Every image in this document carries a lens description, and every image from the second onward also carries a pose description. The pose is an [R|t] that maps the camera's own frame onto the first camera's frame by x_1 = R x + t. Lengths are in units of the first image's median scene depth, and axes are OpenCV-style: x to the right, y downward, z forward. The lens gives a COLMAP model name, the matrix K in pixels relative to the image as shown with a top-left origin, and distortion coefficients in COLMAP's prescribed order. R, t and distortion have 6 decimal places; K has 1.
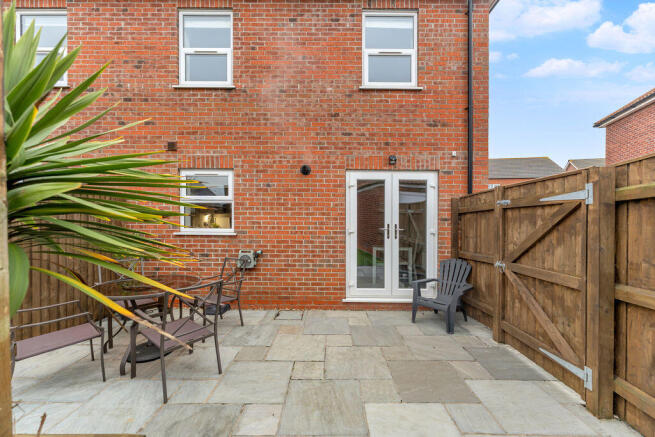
lens RADIAL K [[271.3, 0, 328.2], [0, 271.3, 223.8], [0, 0, 1]] dist [0.001870, -0.000104]
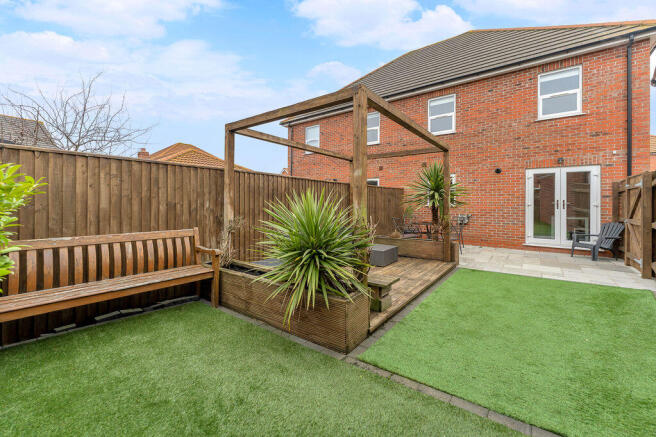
lens RADIAL K [[271.7, 0, 330.0], [0, 271.7, 208.2], [0, 0, 1]] dist [0.001870, -0.000104]
pose [[0.804325, 0.004591, -0.594172, 0.094251], [0.000669, 0.999963, 0.008632, 0.035952], [0.594189, -0.007341, 0.804292, -1.138486]]
